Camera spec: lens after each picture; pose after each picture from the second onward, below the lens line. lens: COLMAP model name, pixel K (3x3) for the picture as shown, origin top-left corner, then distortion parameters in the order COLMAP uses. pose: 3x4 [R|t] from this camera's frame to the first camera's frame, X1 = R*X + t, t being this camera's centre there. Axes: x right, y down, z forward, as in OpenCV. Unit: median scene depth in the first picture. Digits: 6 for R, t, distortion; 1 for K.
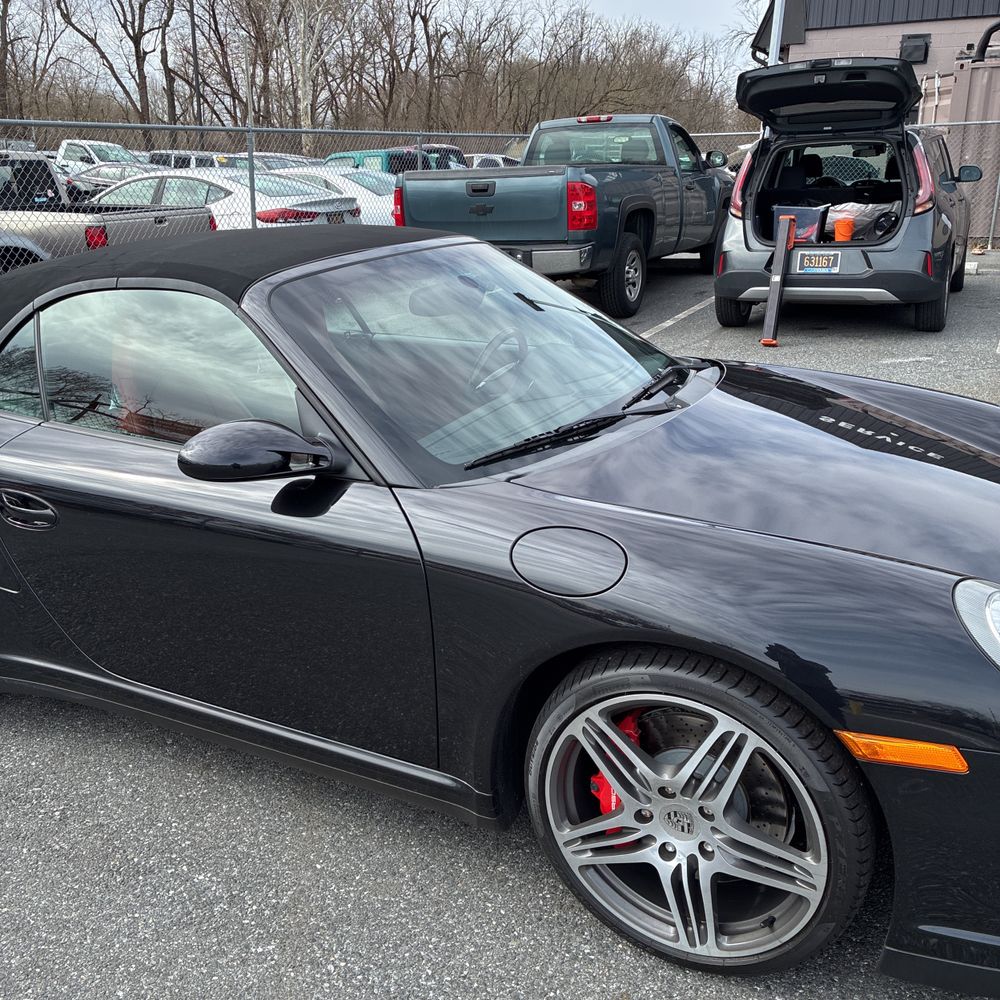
lens RADIAL K [[1001.7, 0, 496.4], [0, 1001.7, 490.3], [0, 0, 1]] dist [0.035017, -0.015630]
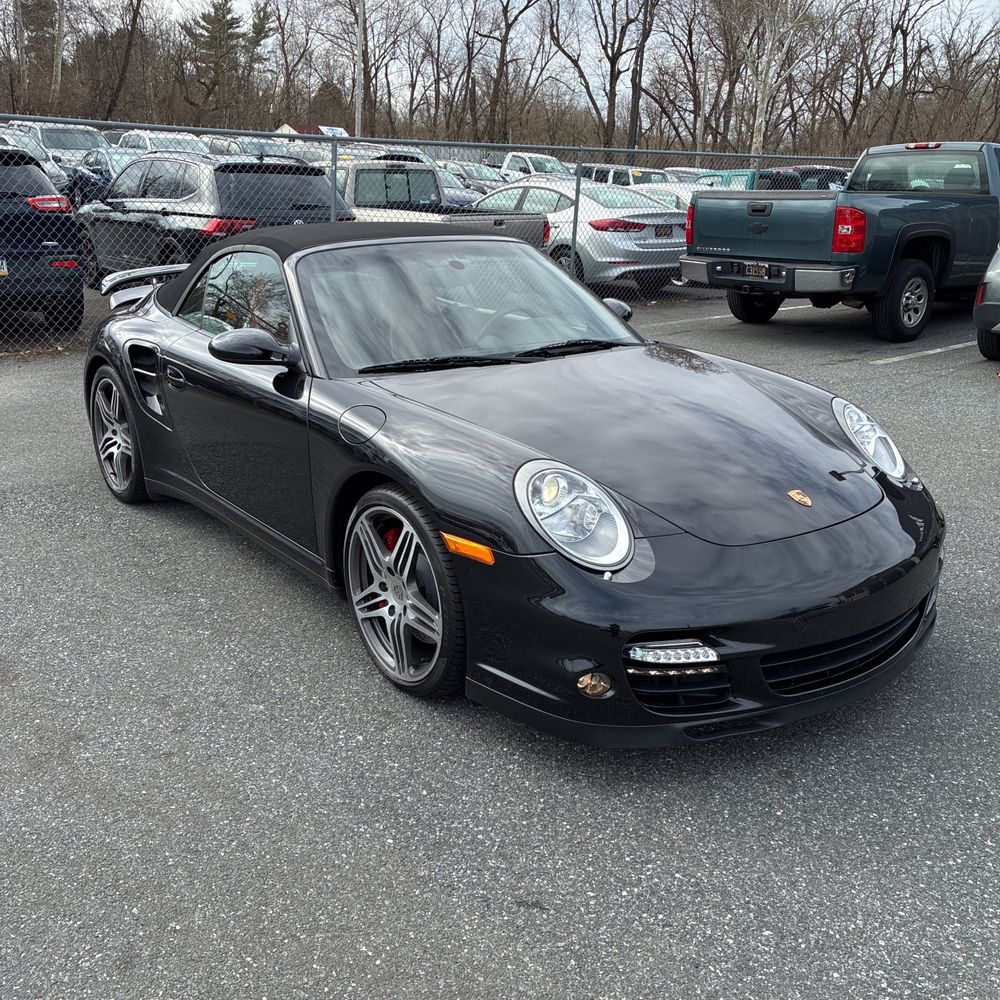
lens RADIAL K [[992.1, 0, 500.0], [0, 992.1, 500.0], [0, 0, 1]] dist [0.025507, 0.010984]
pose [[0.908019, 0.164725, -0.385184, 0.199275], [-0.165309, 0.985727, 0.031855, 0.022328], [0.384934, 0.034749, 0.922290, -0.091384]]
